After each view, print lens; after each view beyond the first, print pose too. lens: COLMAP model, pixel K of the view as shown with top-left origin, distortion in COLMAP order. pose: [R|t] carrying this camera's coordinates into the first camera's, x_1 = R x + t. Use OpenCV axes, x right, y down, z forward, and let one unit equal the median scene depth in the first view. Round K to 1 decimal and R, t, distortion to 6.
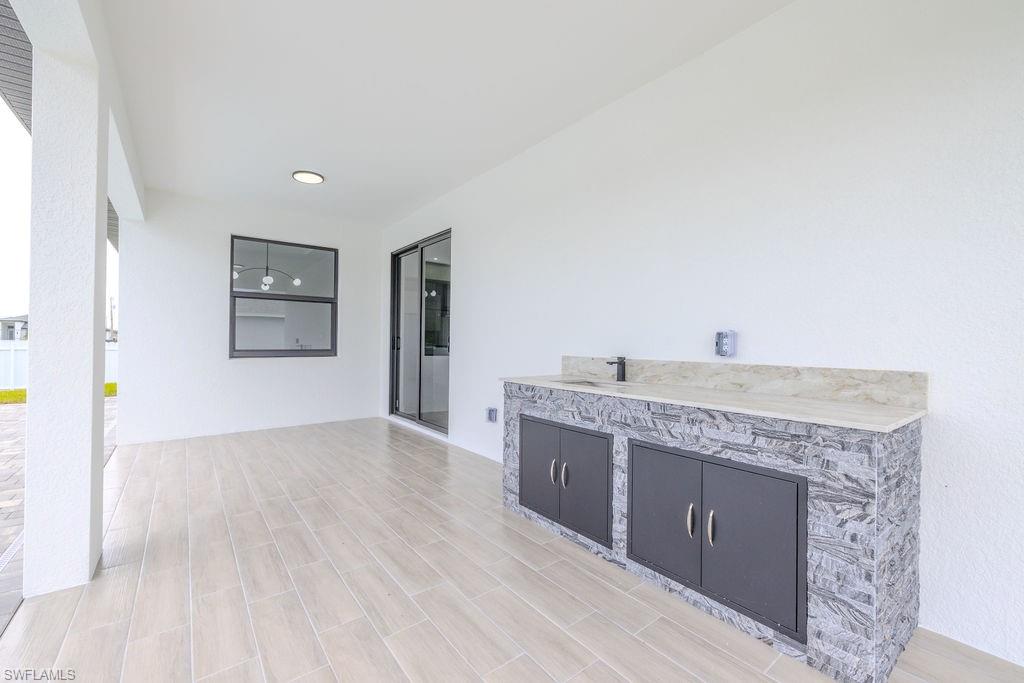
lens RADIAL K [[430.3, 0, 506.2], [0, 430.3, 343.3], [0, 0, 1]] dist [0.006896, -0.000138]
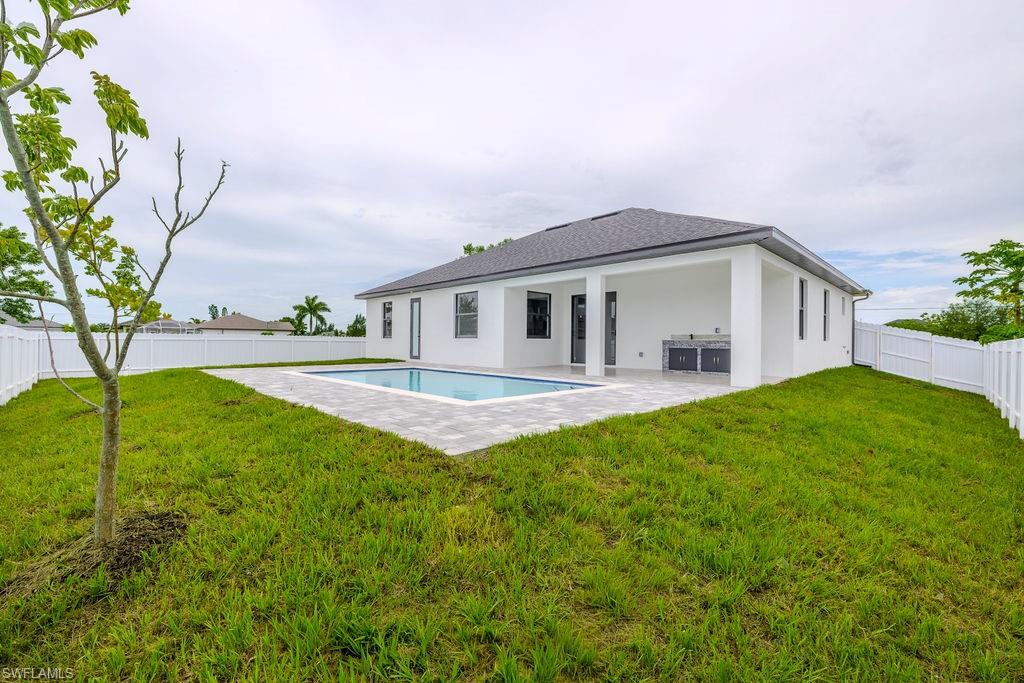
lens RADIAL K [[430.3, 0, 513.0], [0, 430.3, 339.1], [0, 0, 1]] dist [0.006896, -0.000138]
pose [[0.991732, 0.000542, 0.128326, -2.460750], [0.000614, 0.999960, -0.008964, 0.145034], [-0.128326, 0.008968, 0.991692, -3.608598]]
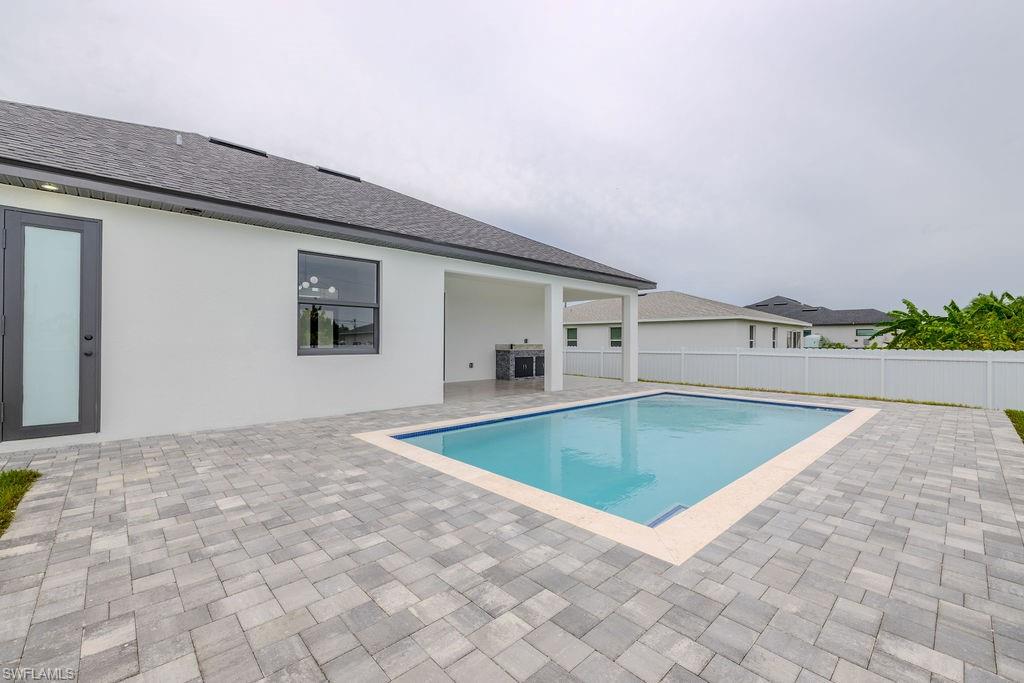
lens RADIAL K [[430.3, 0, 510.3], [0, 430.3, 341.1], [0, 0, 1]] dist [0.006896, -0.000138]
pose [[-0.104049, -0.009593, 0.994526, -5.385098], [-0.004046, 0.999949, 0.009222, -0.049565], [-0.994564, -0.003064, -0.104083, 1.870071]]
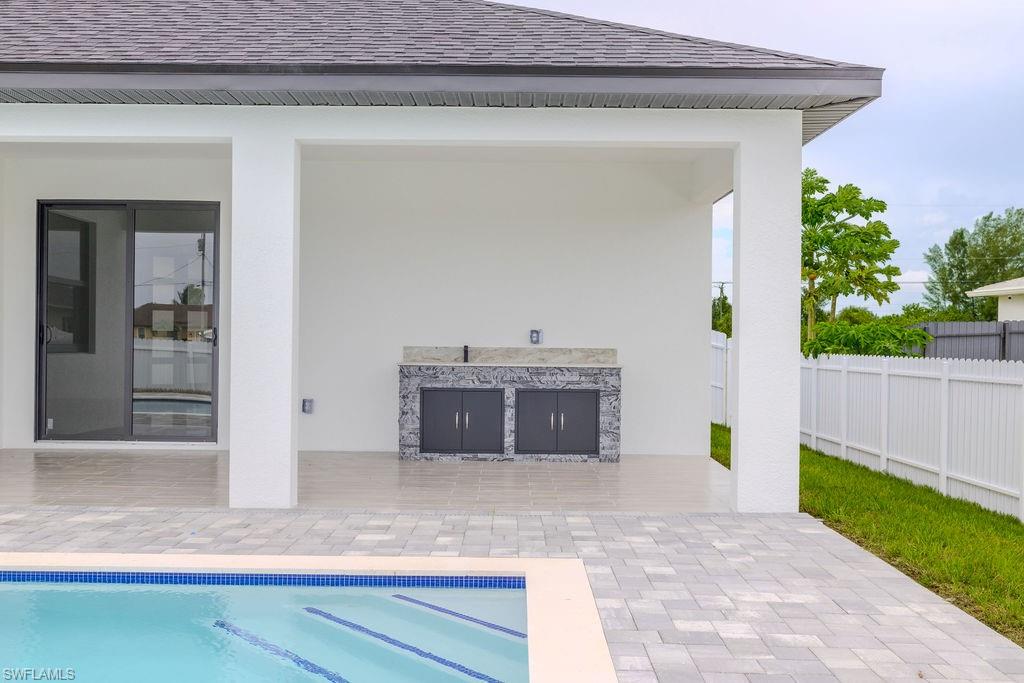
lens RADIAL K [[985.0, 0, 508.5], [0, 985.0, 341.9], [0, 0, 1]] dist [-0.005931, 0.000000]
pose [[0.607027, -0.007842, 0.794643, -2.861833], [-0.001809, 0.999935, 0.011250, -0.022752], [-0.794679, -0.008267, 0.606973, -1.415412]]
